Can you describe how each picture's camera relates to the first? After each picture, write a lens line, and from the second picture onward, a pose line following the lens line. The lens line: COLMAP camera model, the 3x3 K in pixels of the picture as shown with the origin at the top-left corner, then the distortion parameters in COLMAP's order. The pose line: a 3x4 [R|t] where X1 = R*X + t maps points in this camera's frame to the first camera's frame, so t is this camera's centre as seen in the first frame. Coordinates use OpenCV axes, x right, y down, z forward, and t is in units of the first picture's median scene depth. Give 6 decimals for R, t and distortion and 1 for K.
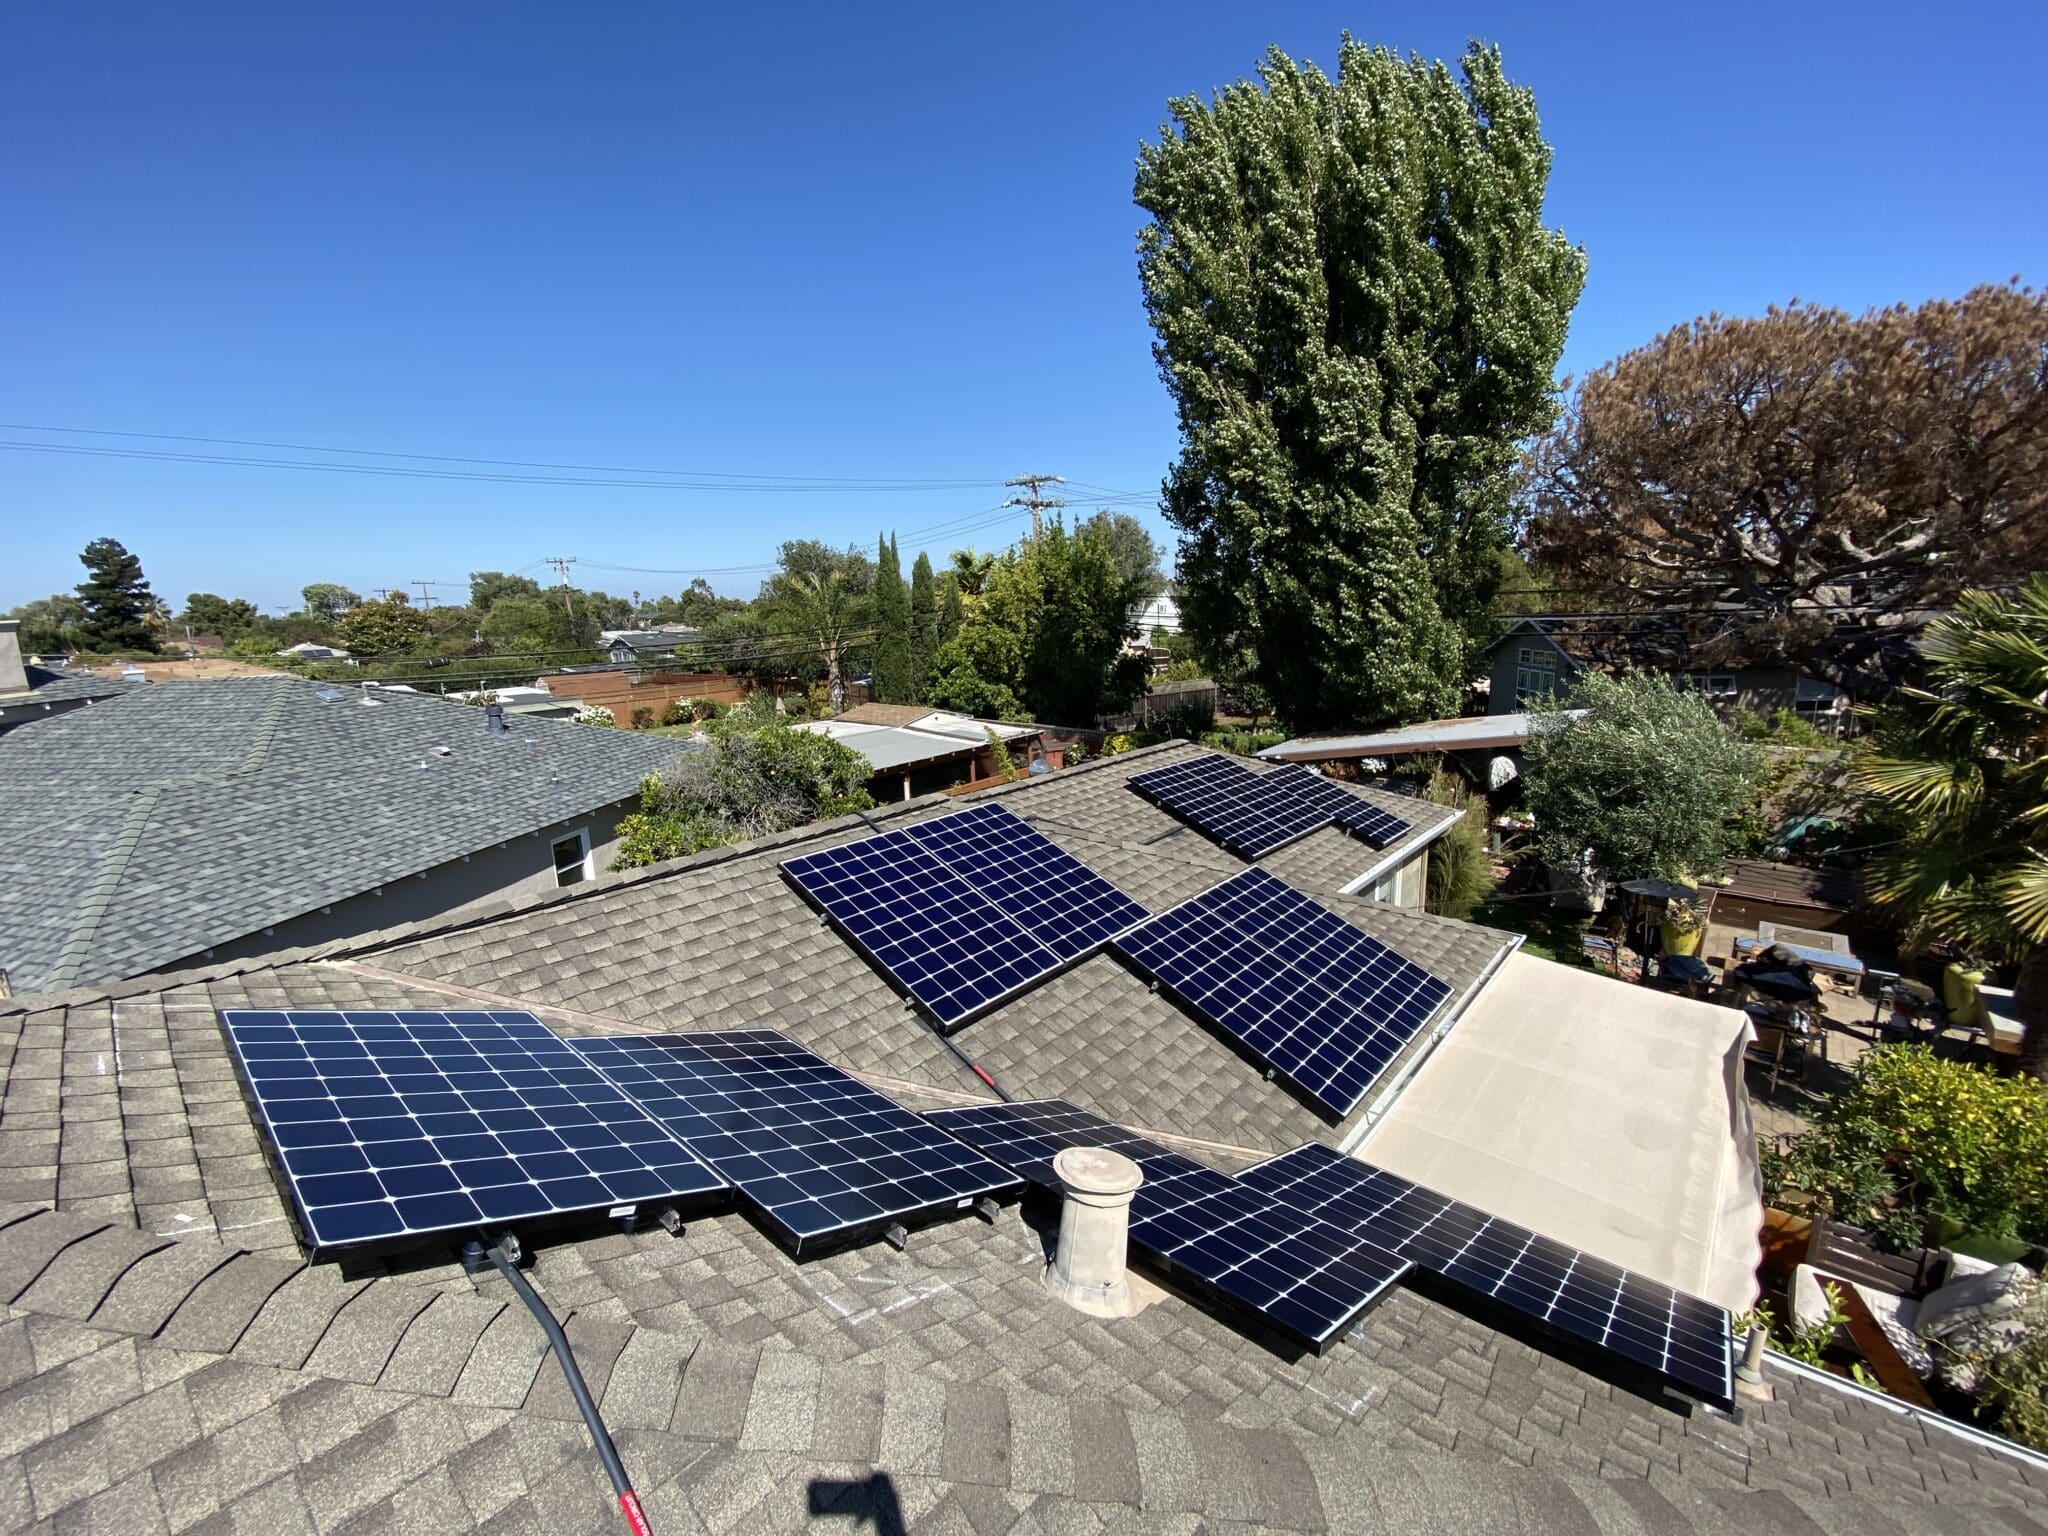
lens RADIAL K [[822.4, 0, 1021.3], [0, 822.4, 778.9], [0, 0, 1]] dist [0.013910, -0.019988]
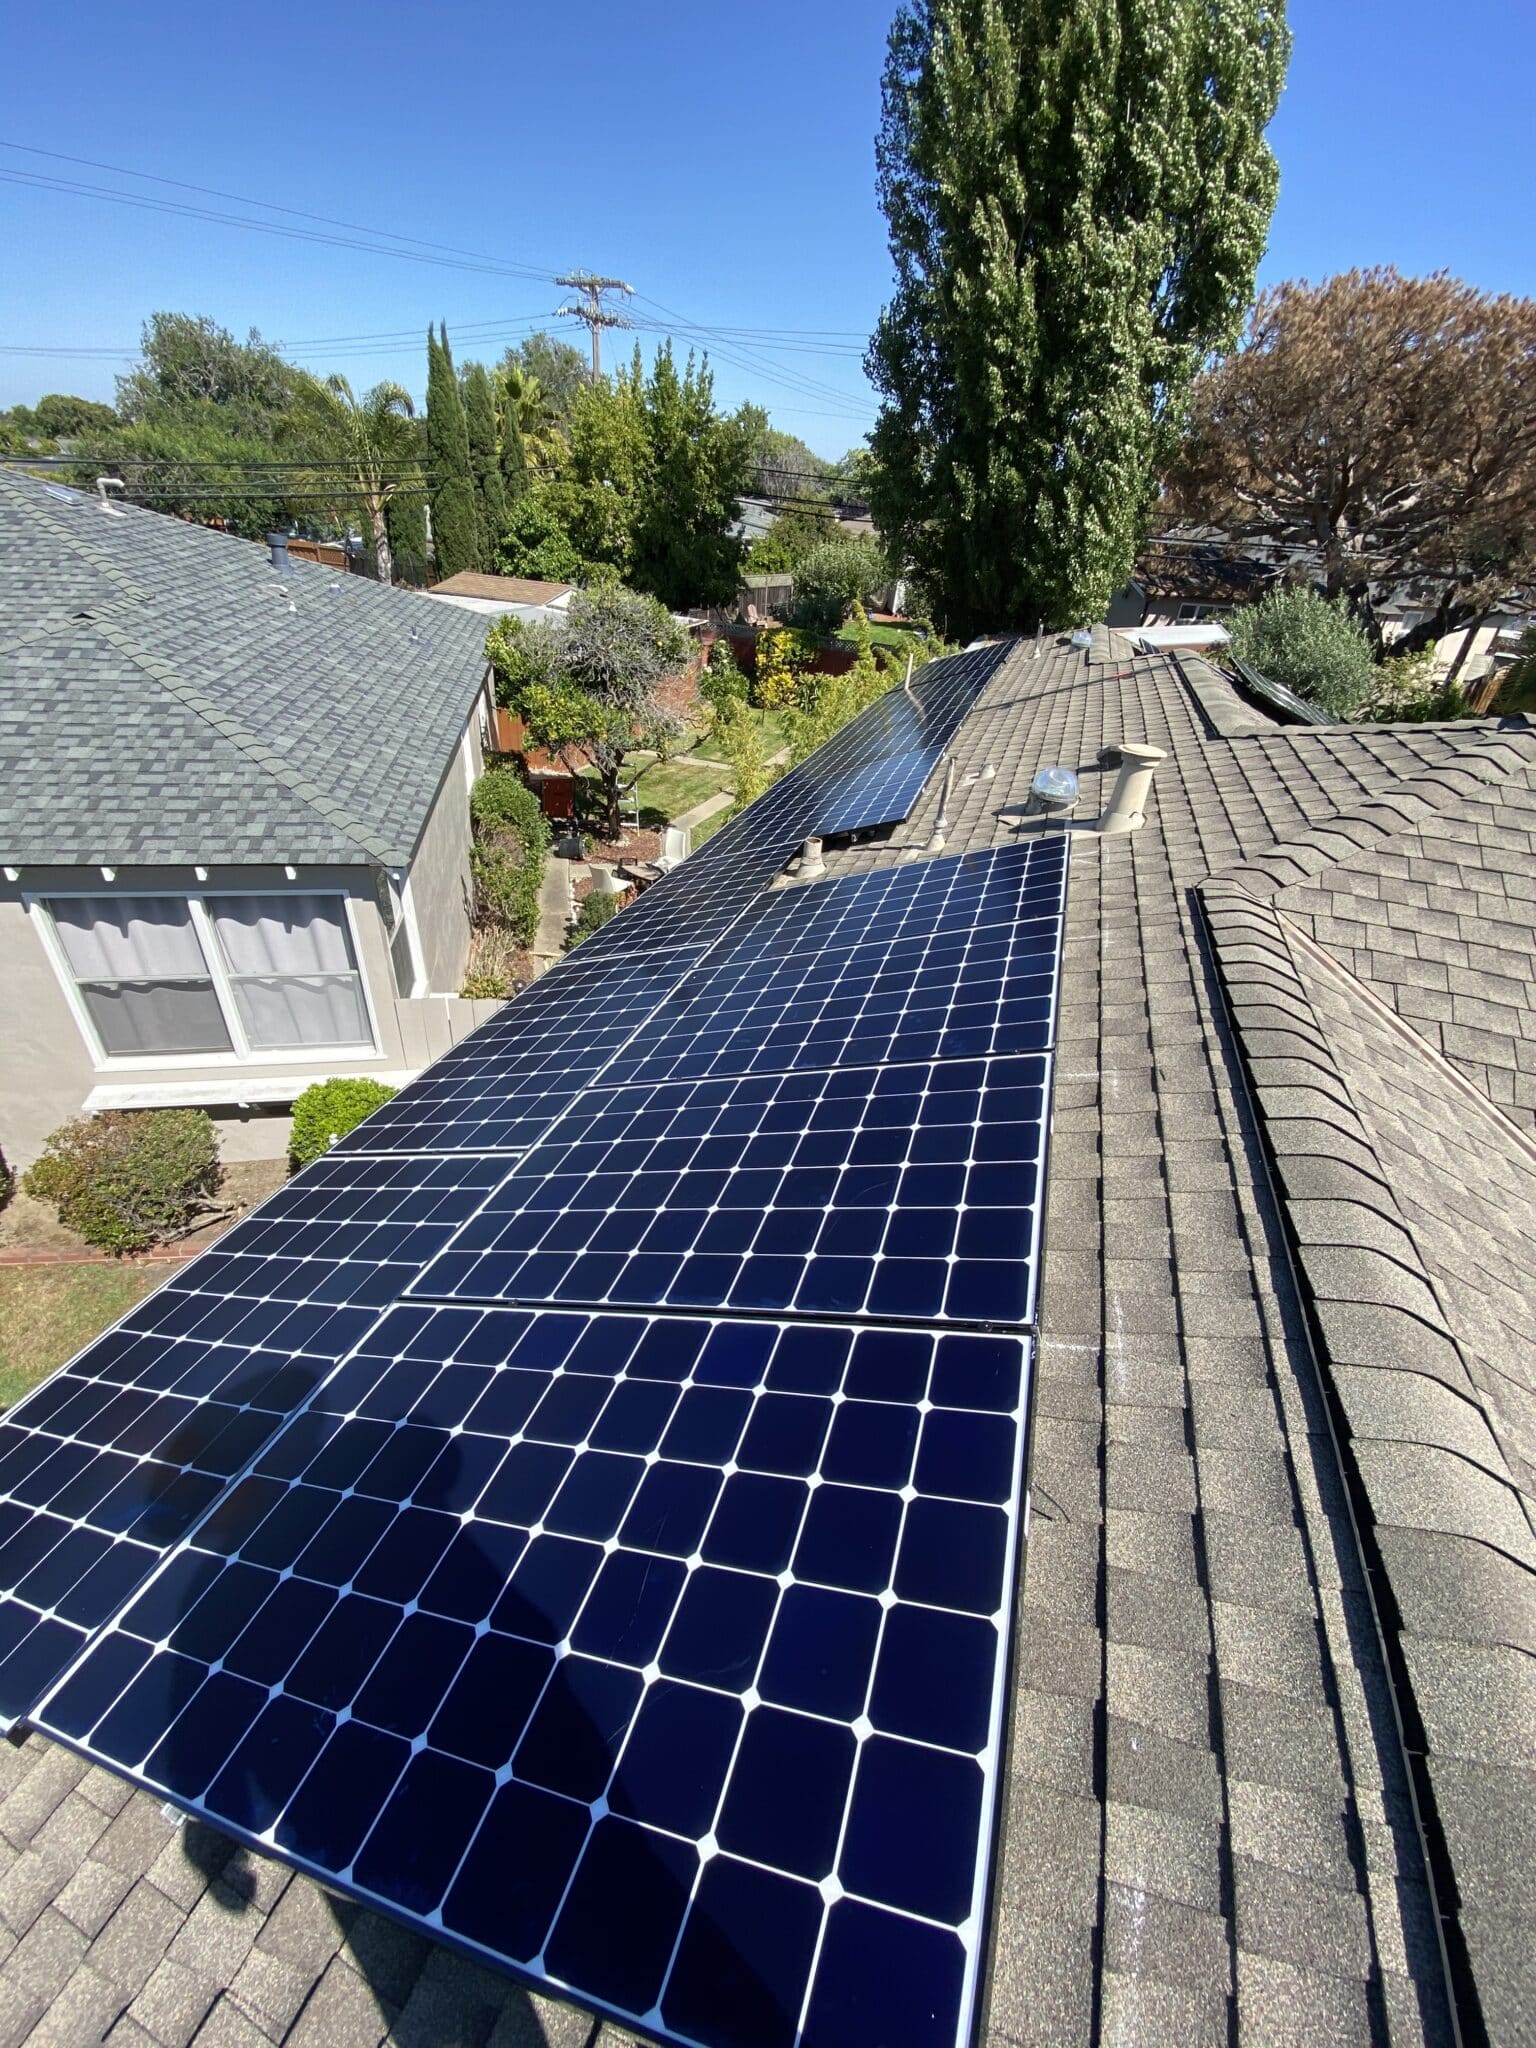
lens RADIAL K [[822.4, 0, 763.0], [0, 822.4, 1021.8], [0, 0, 1]] dist [0.013910, -0.019988]
pose [[0.917638, -0.120871, 0.378591, -0.485938], [-0.025283, 0.932942, 0.359139, 0.044413], [-0.396613, -0.339131, 0.853047, 0.008329]]
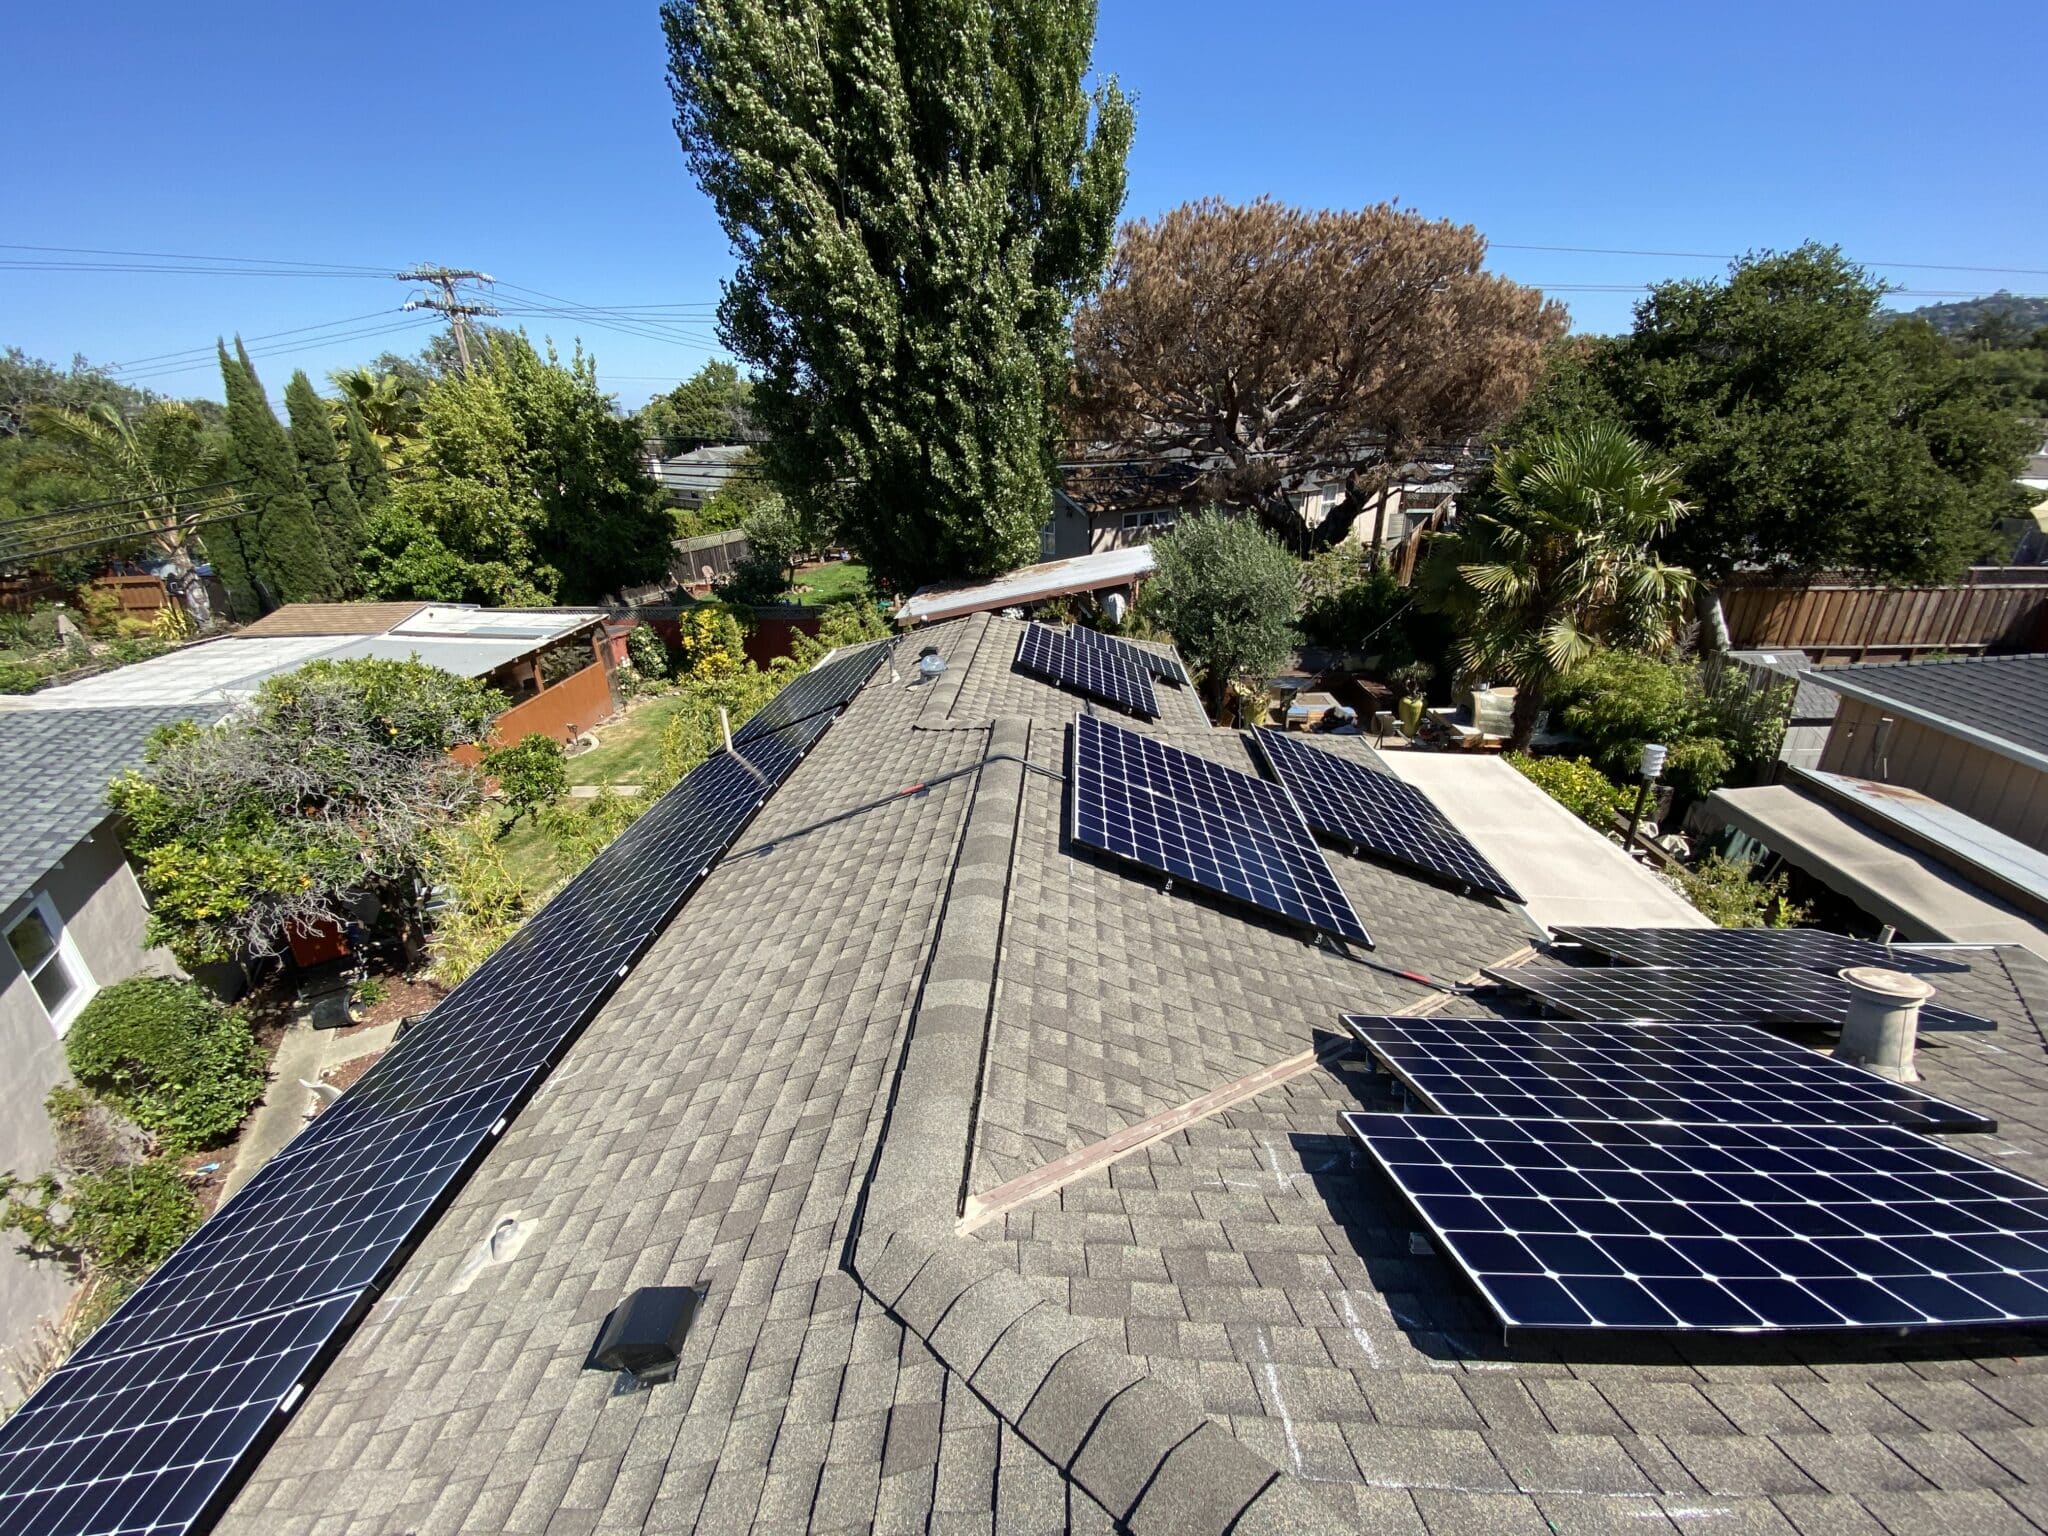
lens RADIAL K [[822.4, 0, 1021.3], [0, 822.4, 778.9], [0, 0, 1]] dist [0.013910, -0.019988]
pose [[0.779832, -0.234469, 0.580419, -0.243693], [0.127938, 0.967329, 0.218873, -0.040928], [-0.612775, -0.096427, 0.784352, 0.130525]]
